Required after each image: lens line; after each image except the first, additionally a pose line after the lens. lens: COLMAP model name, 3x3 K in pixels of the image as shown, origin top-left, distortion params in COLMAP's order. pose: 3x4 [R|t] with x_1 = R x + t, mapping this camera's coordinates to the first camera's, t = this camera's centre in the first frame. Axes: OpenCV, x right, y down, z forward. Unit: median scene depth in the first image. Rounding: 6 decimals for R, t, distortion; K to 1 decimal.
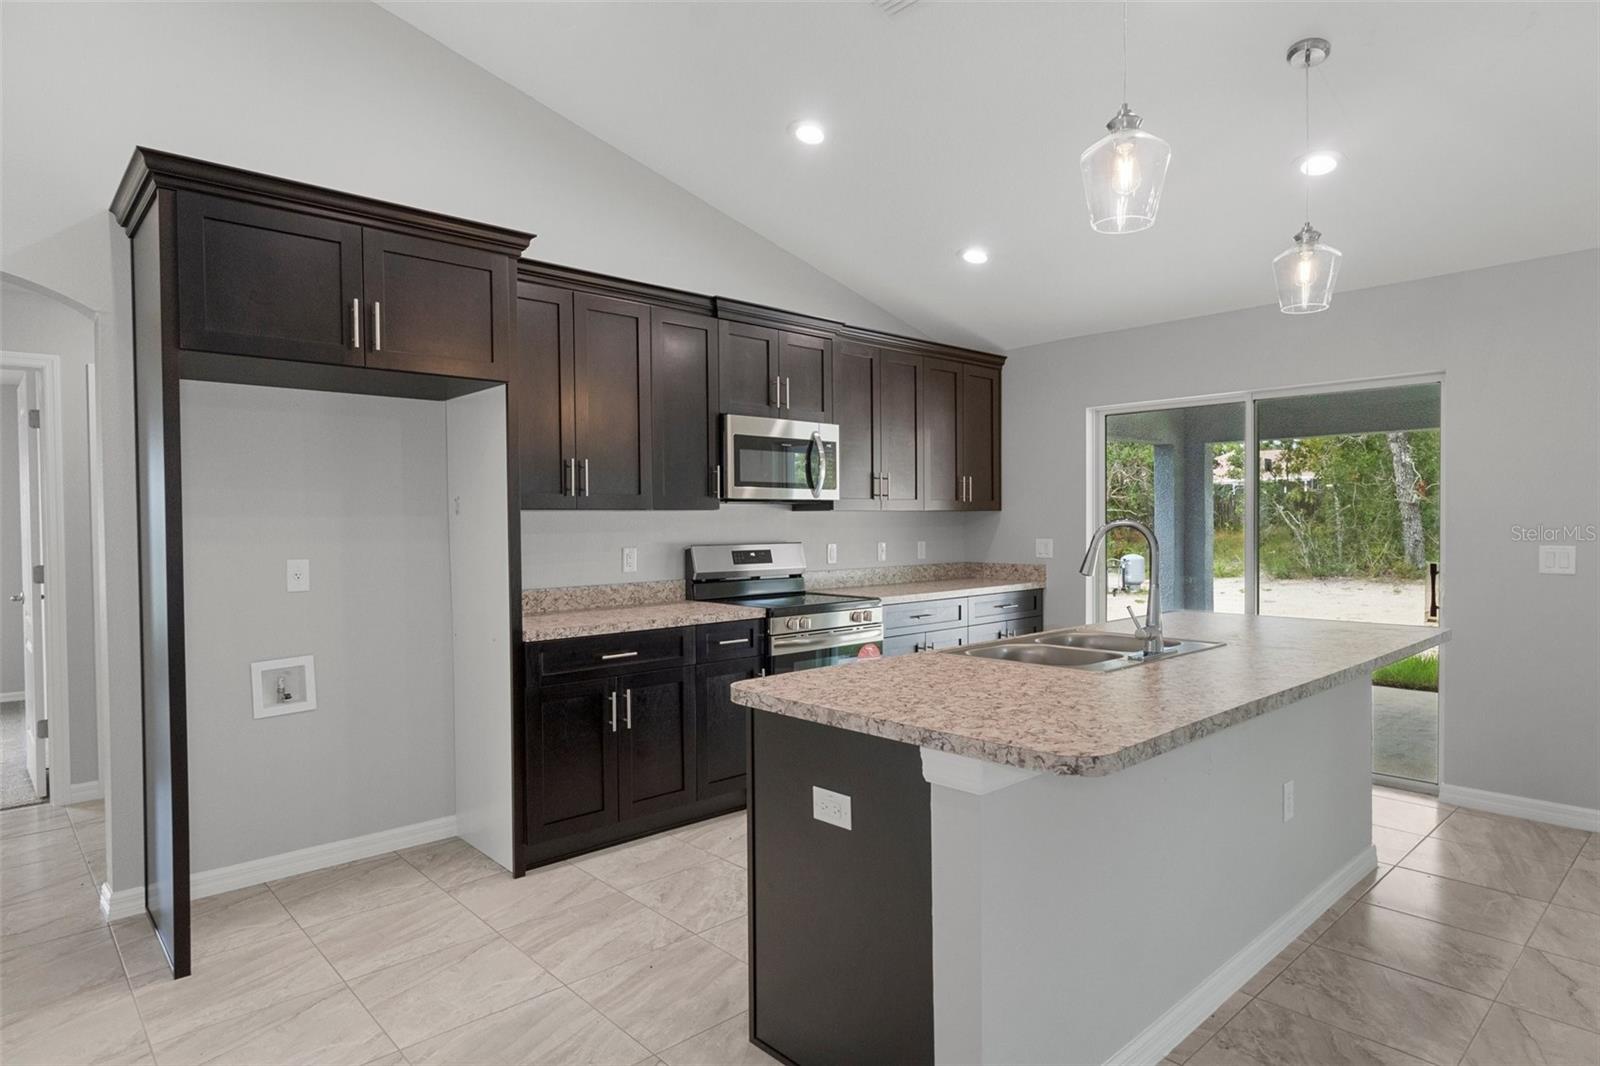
lens RADIAL K [[891.8, 0, 797.8], [0, 891.8, 537.8], [0, 0, 1]] dist [0.001654, 0.001734]
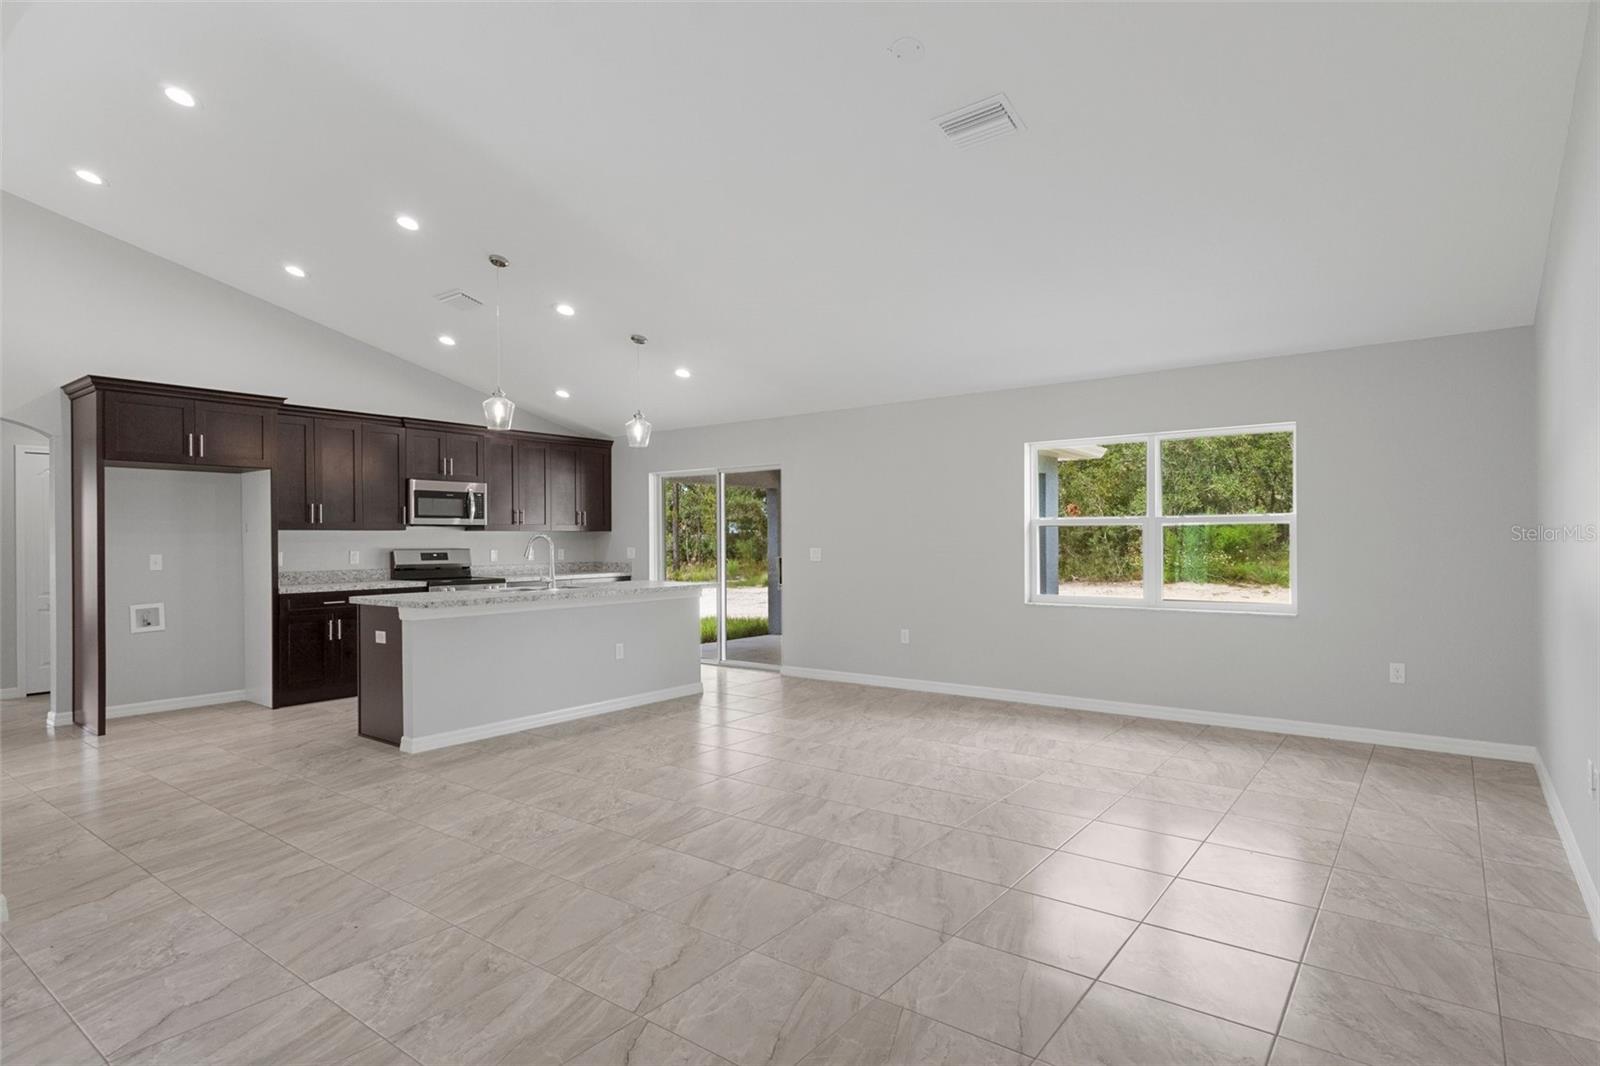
lens RADIAL K [[842.2, 0, 800.4], [0, 842.2, 537.6], [0, 0, 1]] dist [0.007908, 0.001120]
pose [[0.984755, 0.000815, 0.173943, 0.402223], [0.003275, 0.999725, -0.023227, 0.026726], [-0.173914, 0.023442, 0.984482, -0.846022]]
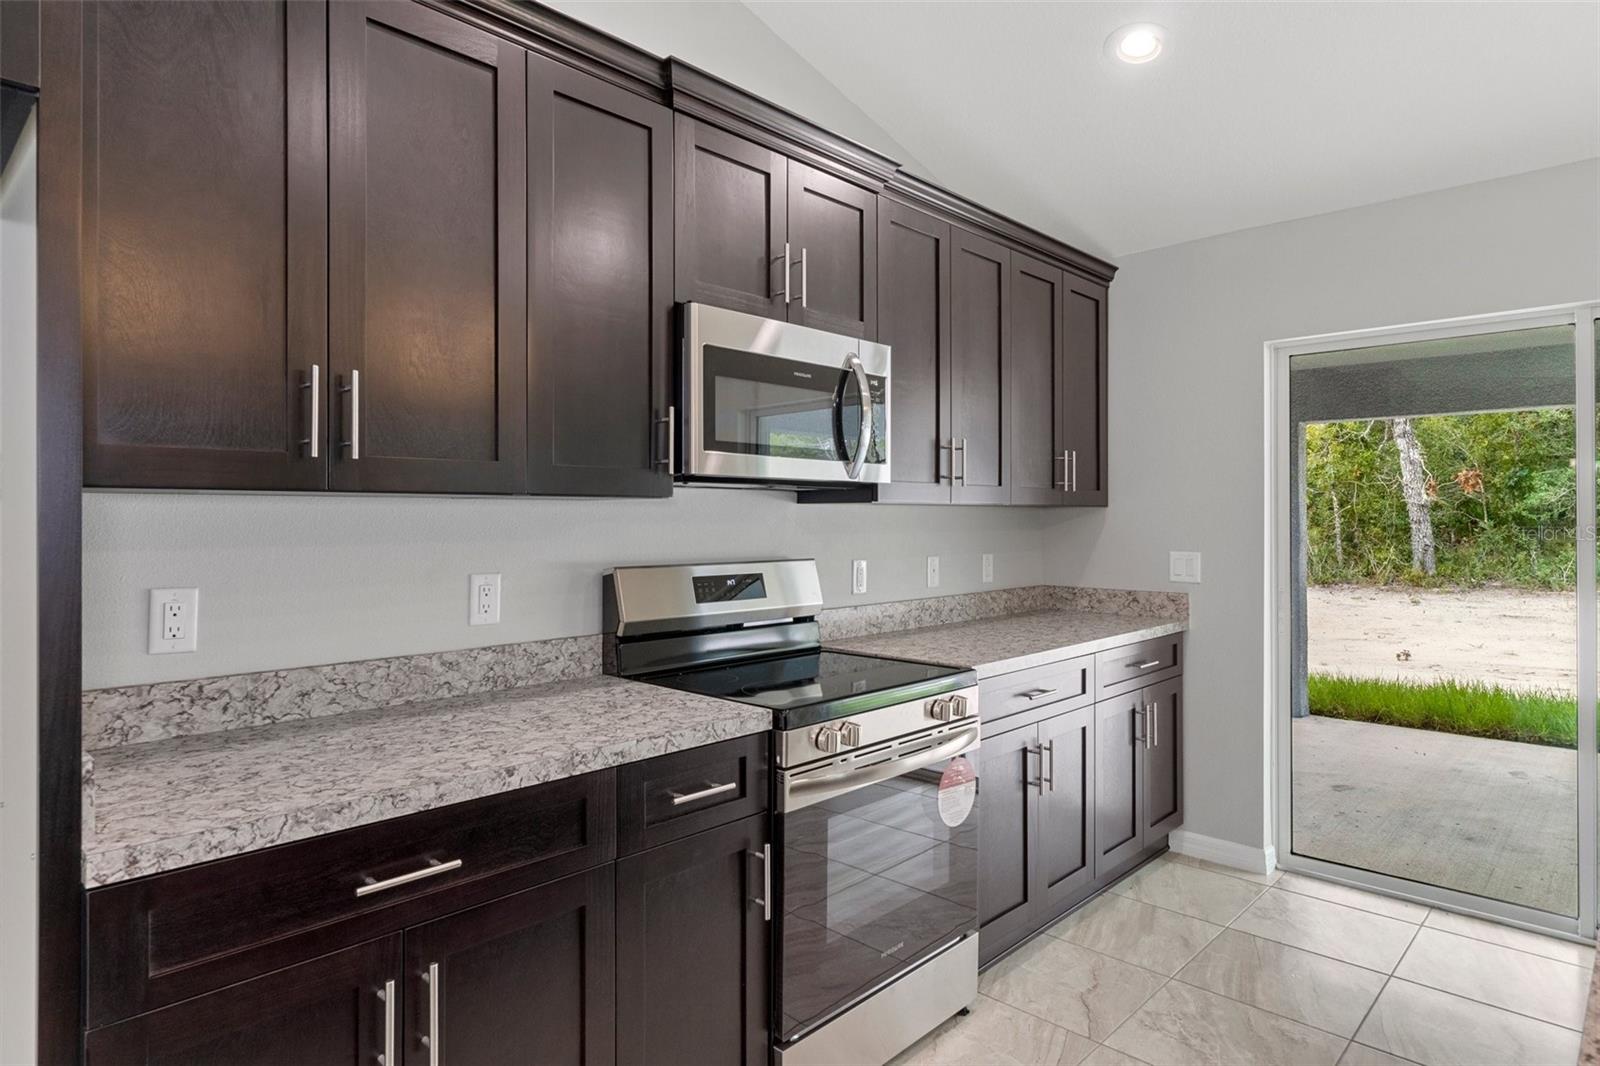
lens RADIAL K [[910.2, 0, 796.1], [0, 910.2, 512.4], [0, 0, 1]] dist [0.003987, 0.000923]
pose [[0.997927, 0.008241, 0.063831, -0.050081], [-0.006628, 0.999654, -0.025450, -0.010656], [-0.064019, 0.024974, 0.997636, 0.479389]]
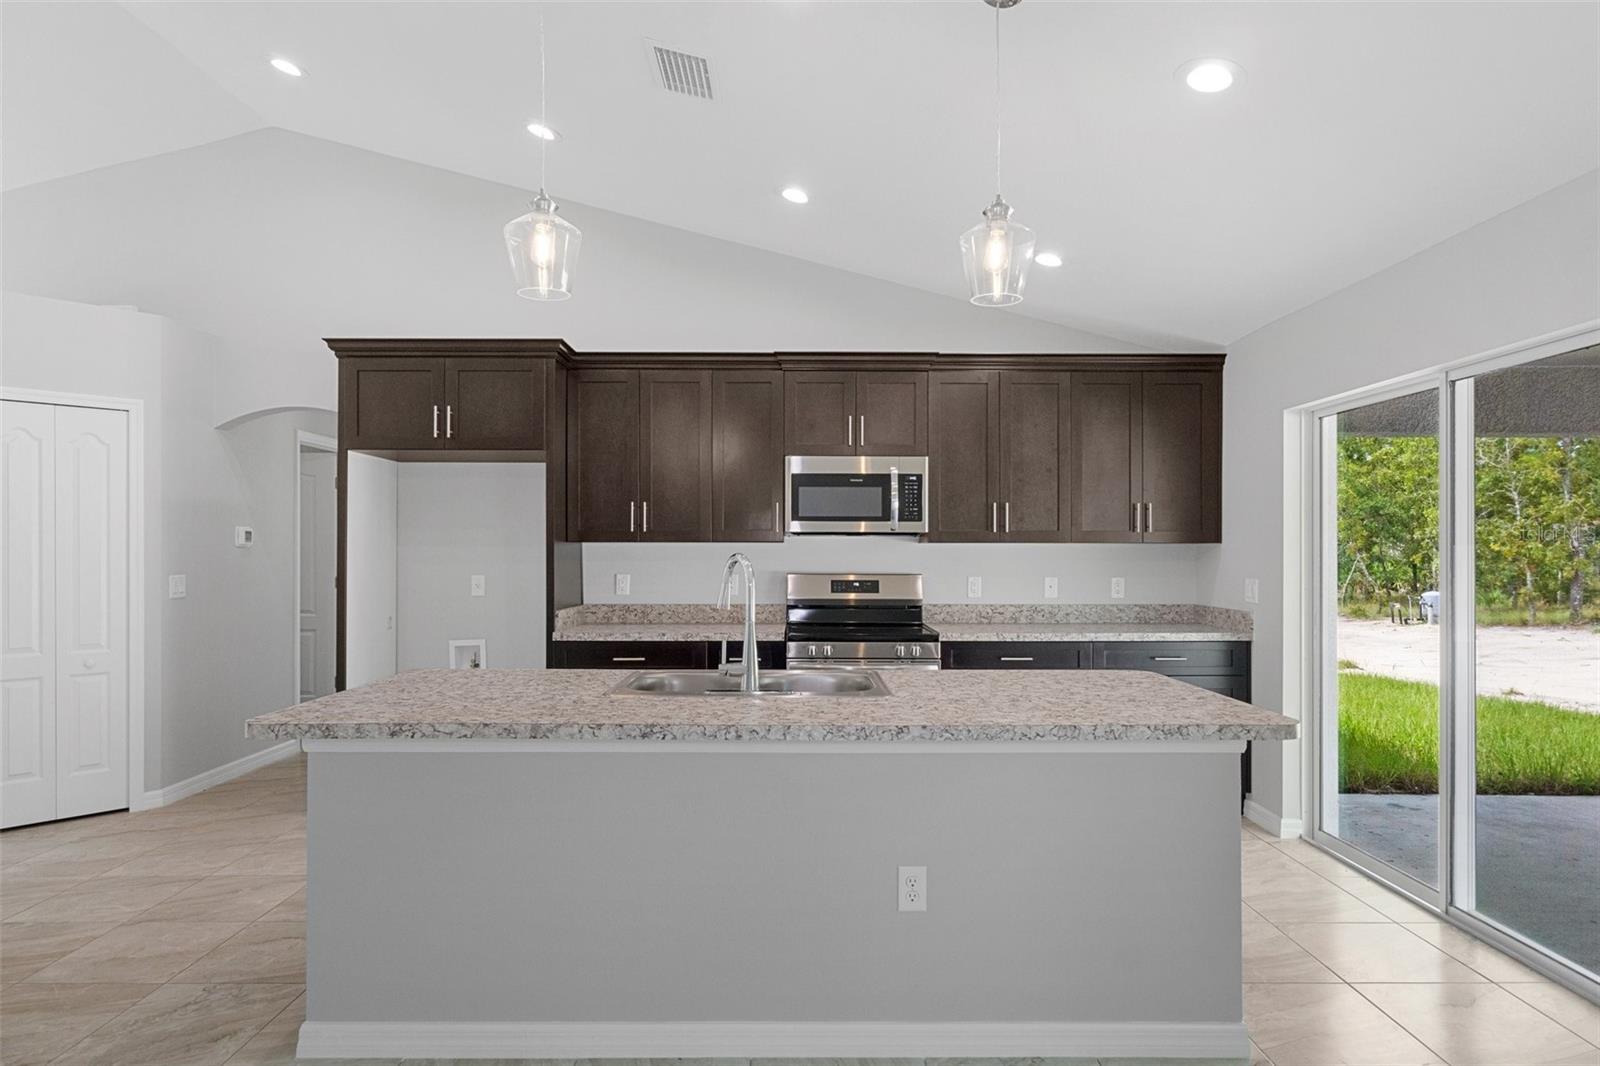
lens RADIAL K [[877.2, 0, 804.4], [0, 877.2, 541.1], [0, 0, 1]] dist [0.001698, 0.001010]
pose [[0.744341, 0.002573, -0.667795, 0.639207], [-0.020680, 0.999602, -0.019199, -0.011831], [0.667480, 0.028101, 0.744097, 0.196772]]
